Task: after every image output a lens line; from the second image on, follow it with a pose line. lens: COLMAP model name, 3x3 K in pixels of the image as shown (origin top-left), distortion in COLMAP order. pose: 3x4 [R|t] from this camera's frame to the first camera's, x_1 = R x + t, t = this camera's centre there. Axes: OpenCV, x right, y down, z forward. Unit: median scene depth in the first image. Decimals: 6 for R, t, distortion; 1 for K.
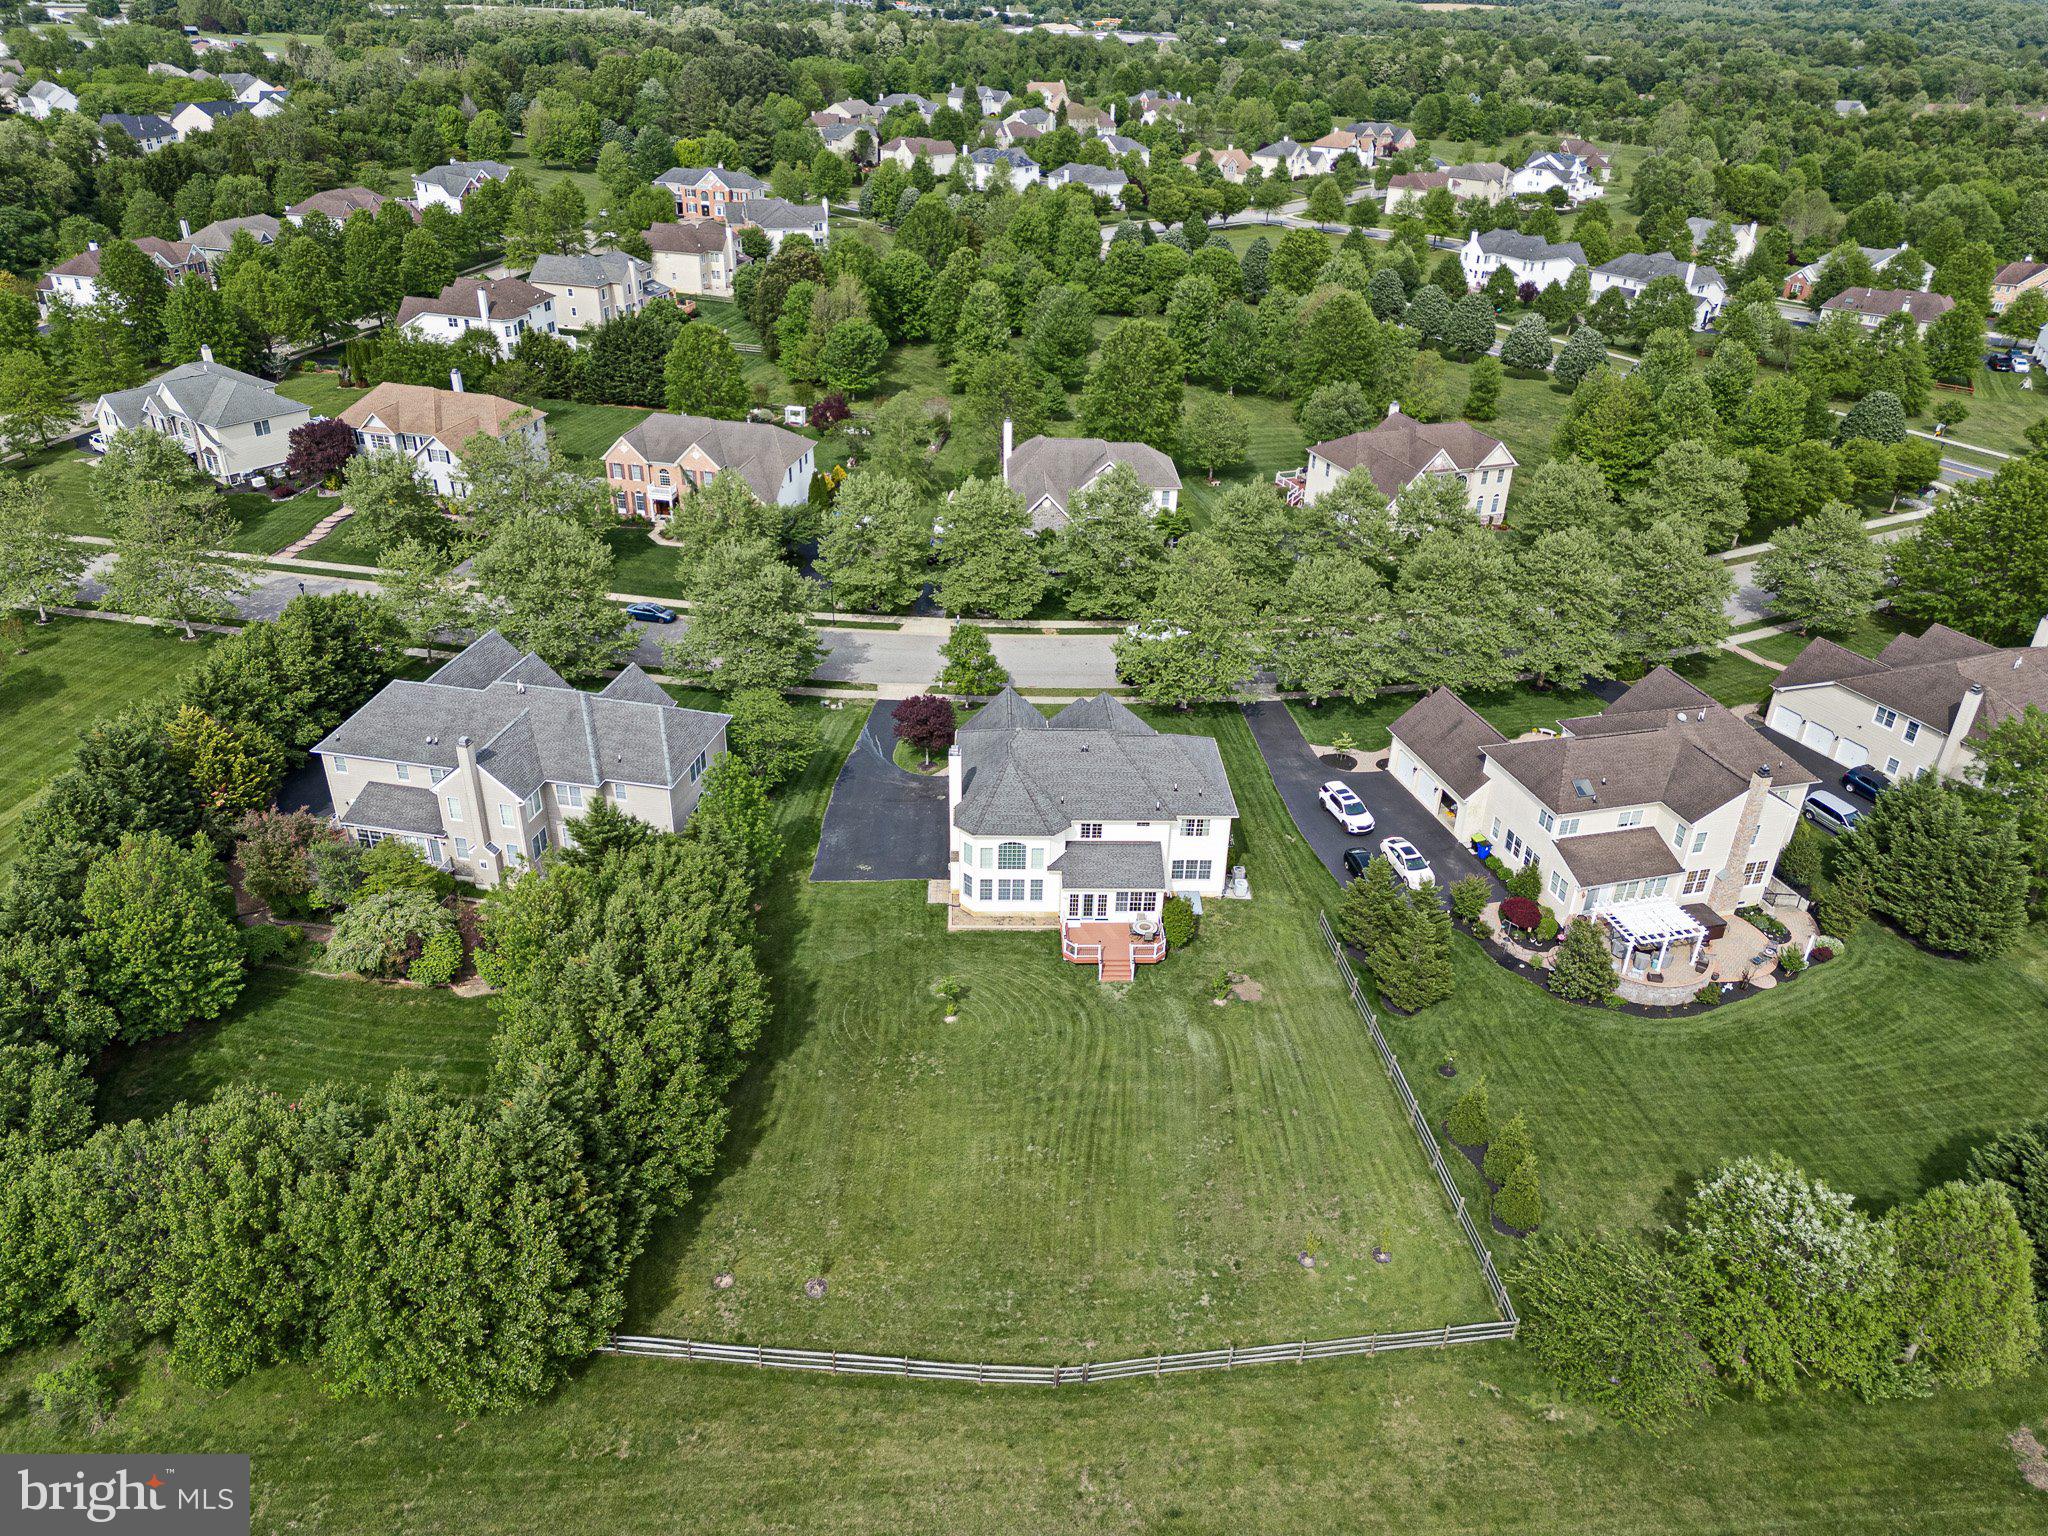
lens RADIAL K [[1332.5, 0, 1027.3], [0, 1332.5, 774.9], [0, 0, 1]] dist [0.061083, -0.001851]
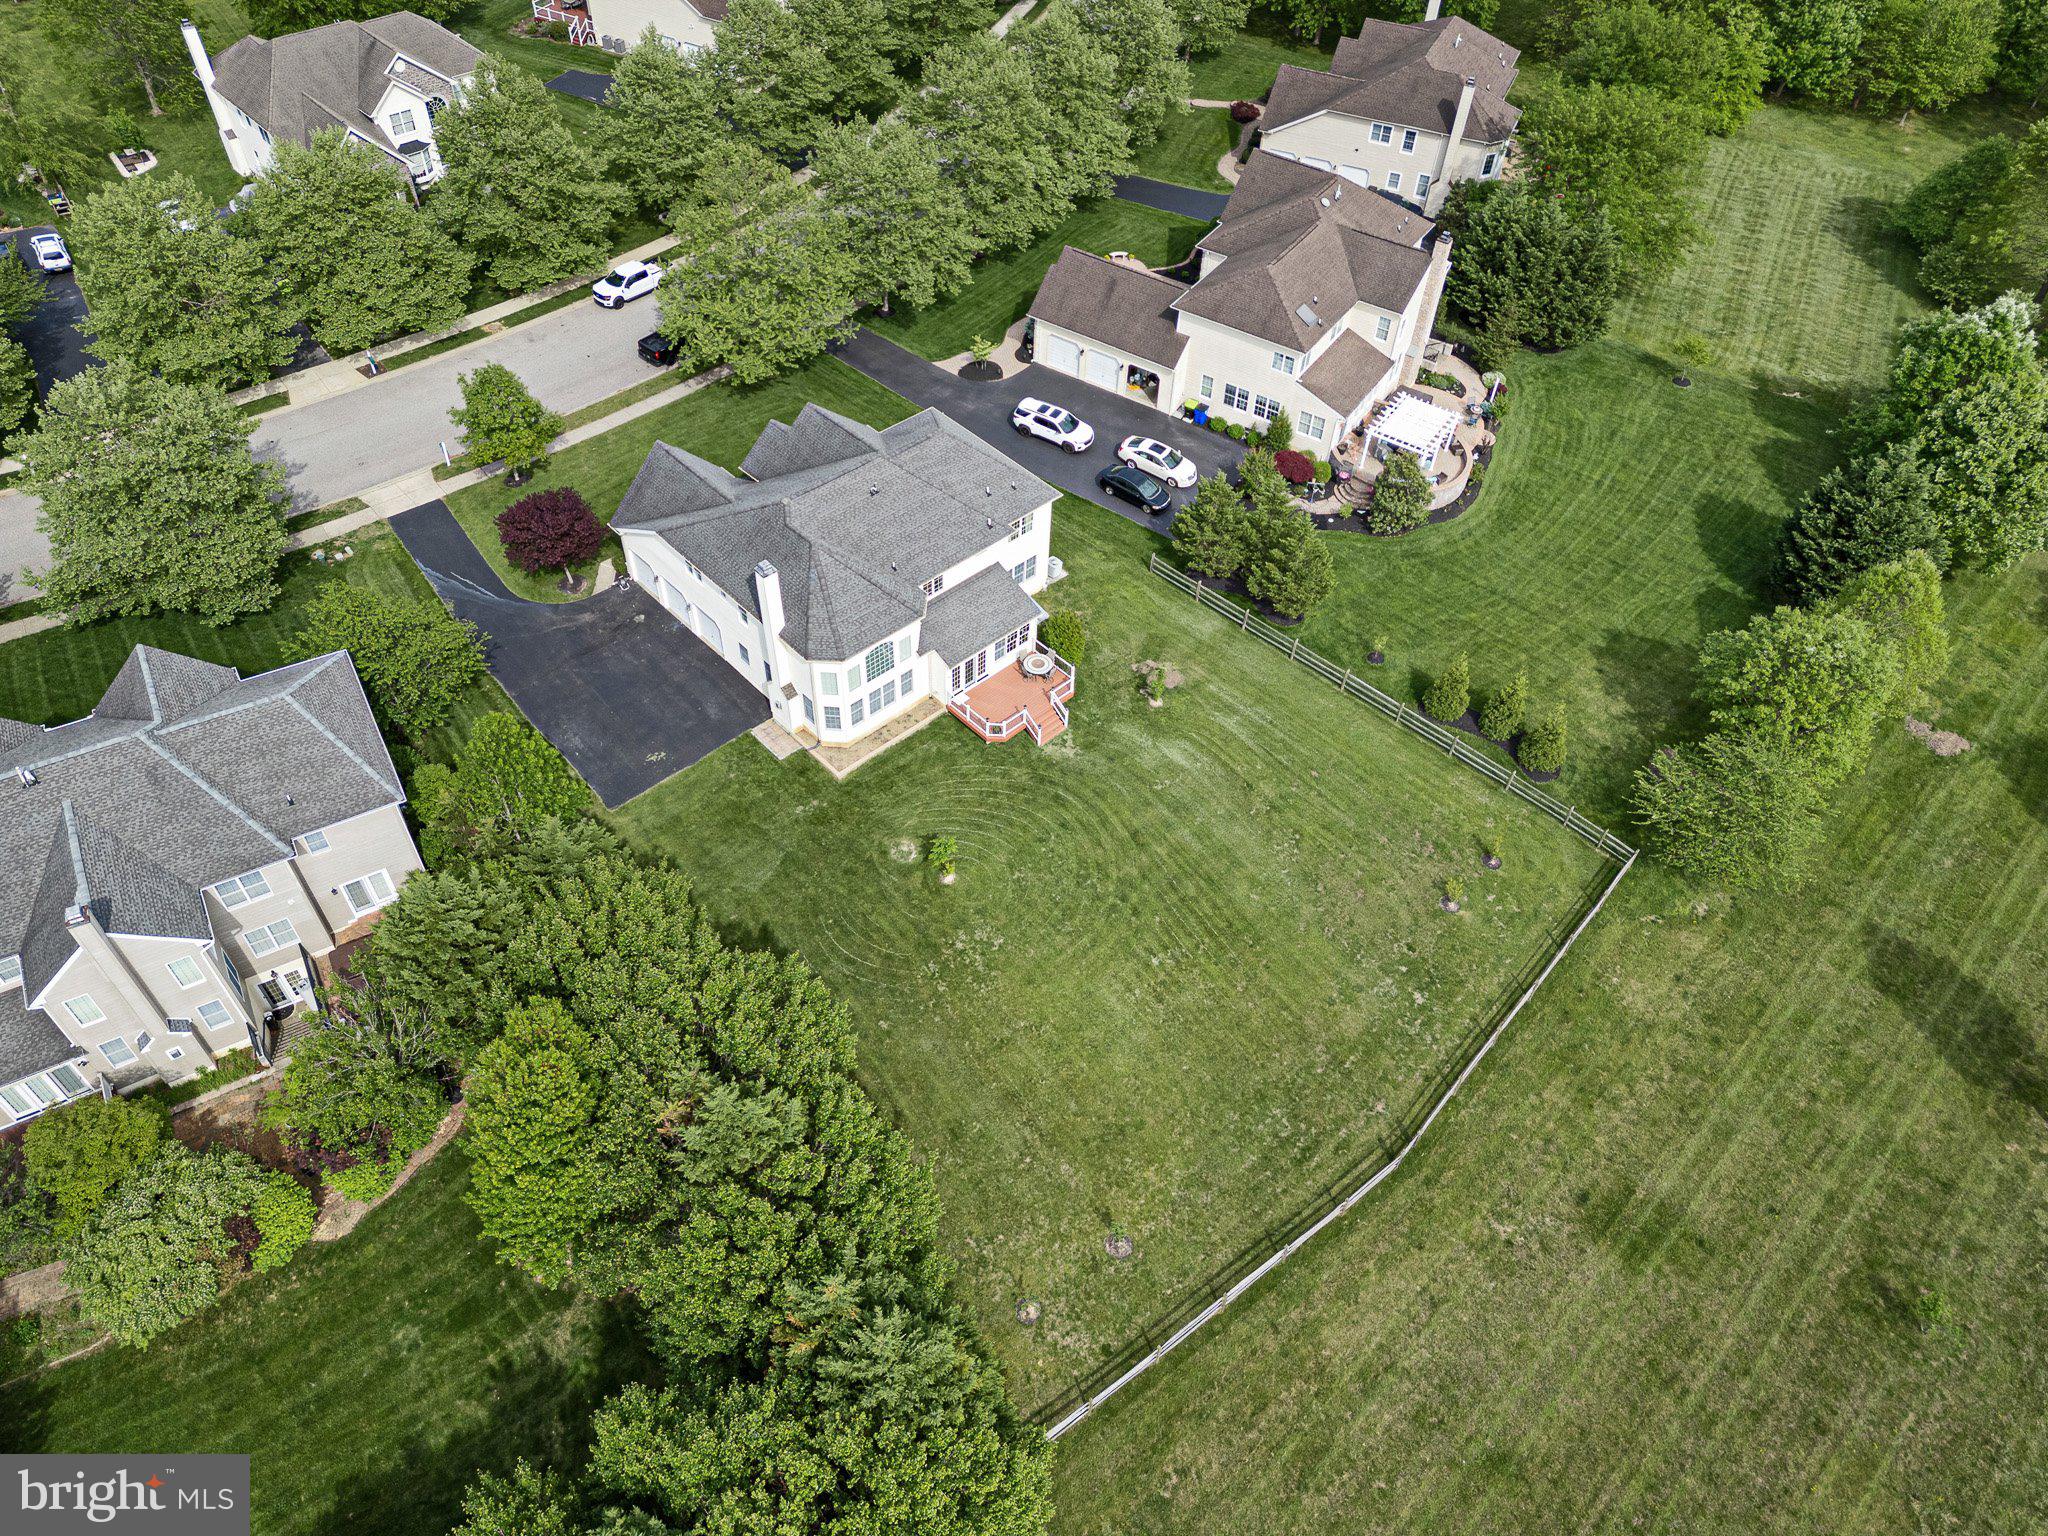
lens RADIAL K [[1332.5, 0, 1027.3], [0, 1332.5, 774.9], [0, 0, 1]] dist [0.061083, -0.001851]
pose [[0.765594, -0.491865, 0.414651, -0.268889], [0.324348, 0.851747, 0.411491, -0.156516], [-0.555576, -0.180544, 0.811627, 0.265618]]
